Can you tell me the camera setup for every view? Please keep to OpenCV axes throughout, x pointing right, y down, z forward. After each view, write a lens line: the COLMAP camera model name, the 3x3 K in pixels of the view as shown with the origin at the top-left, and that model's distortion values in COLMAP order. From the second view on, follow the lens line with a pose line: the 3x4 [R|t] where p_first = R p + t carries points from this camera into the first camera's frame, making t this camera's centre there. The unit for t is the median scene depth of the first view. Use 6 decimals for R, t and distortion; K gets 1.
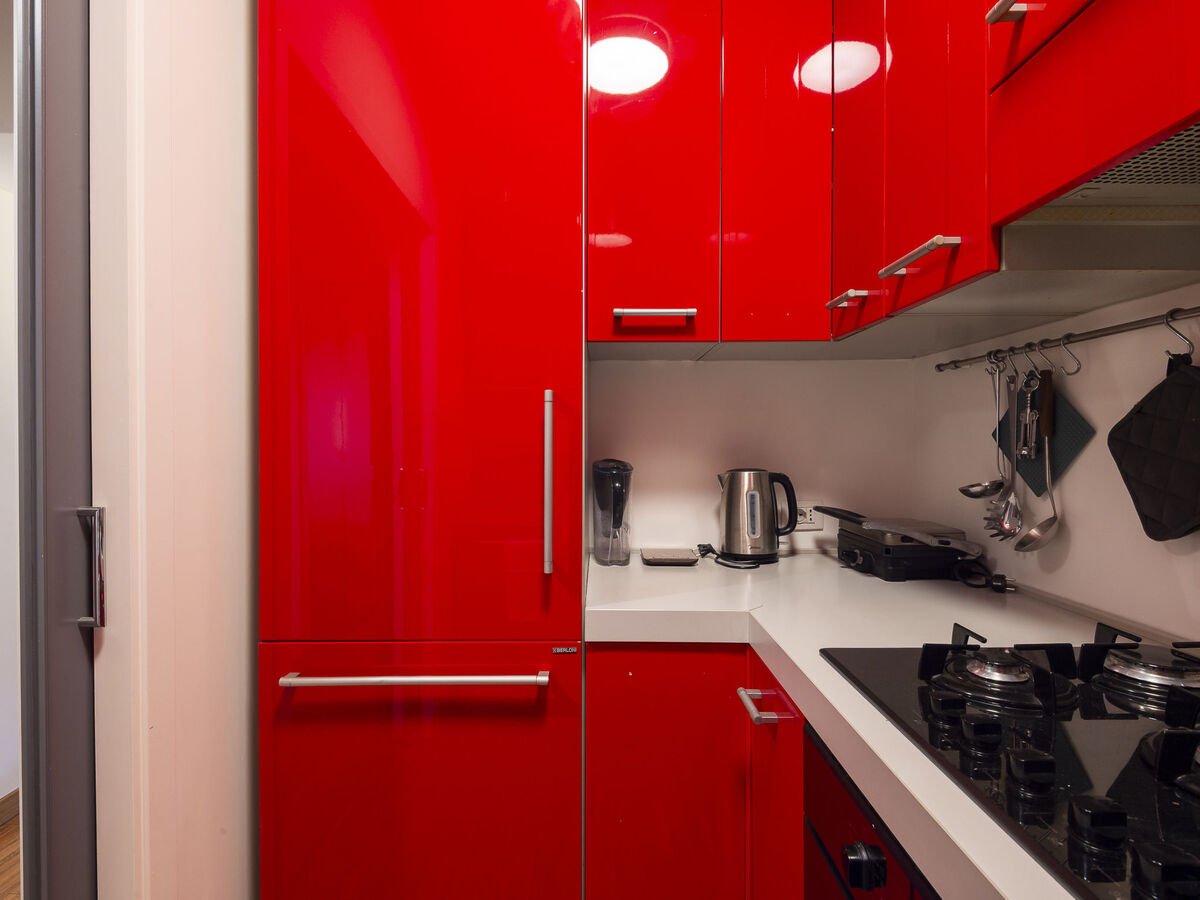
lens RADIAL K [[630.6, 0, 600.0], [0, 630.6, 450.0], [0, 0, 1]] dist [0.003558, 0.000209]
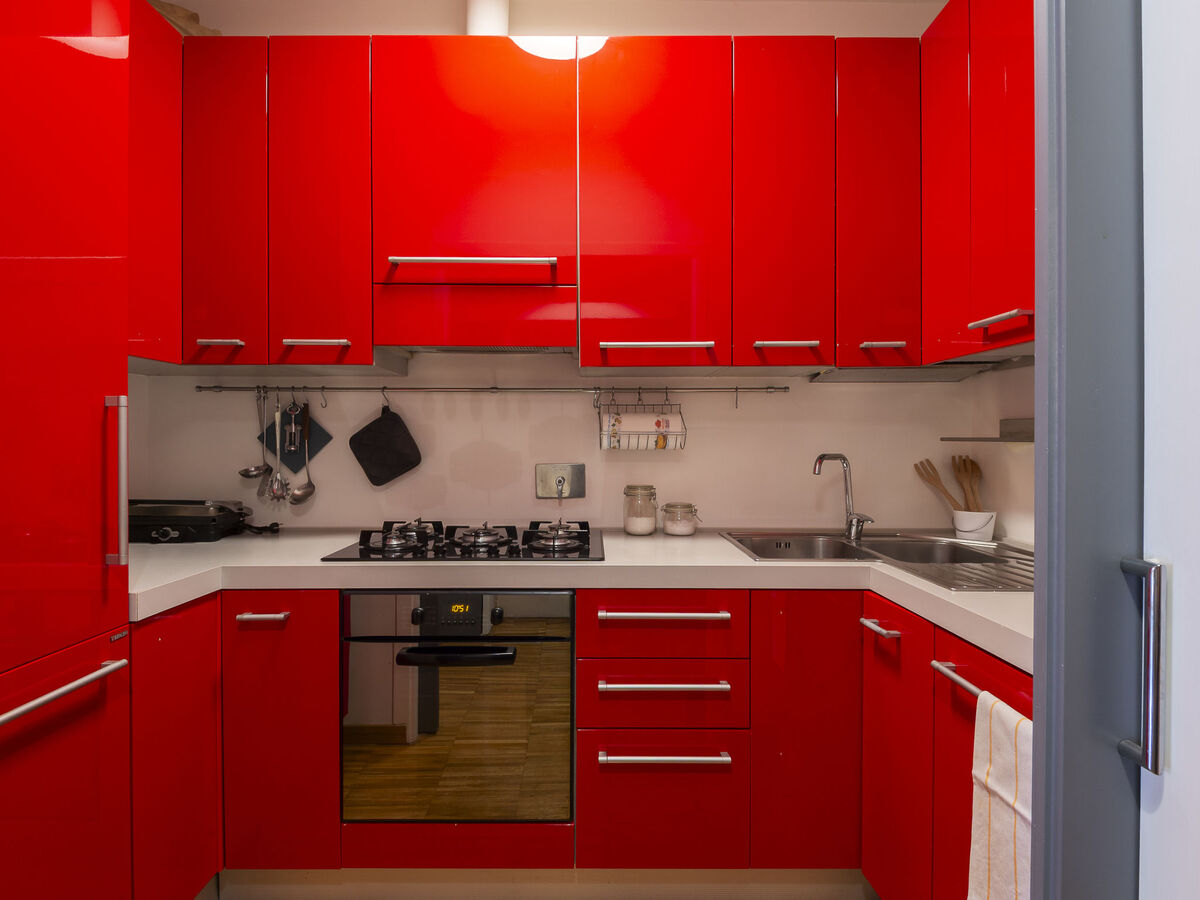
lens RADIAL K [[630.6, 0, 600.0], [0, 630.6, 450.0], [0, 0, 1]] dist [0.003558, 0.000209]
pose [[-0.017781, -0.013682, 0.999748, -1.092156], [0.007338, 0.999878, 0.013815, -0.010189], [-0.999815, 0.007582, -0.017679, 0.181607]]
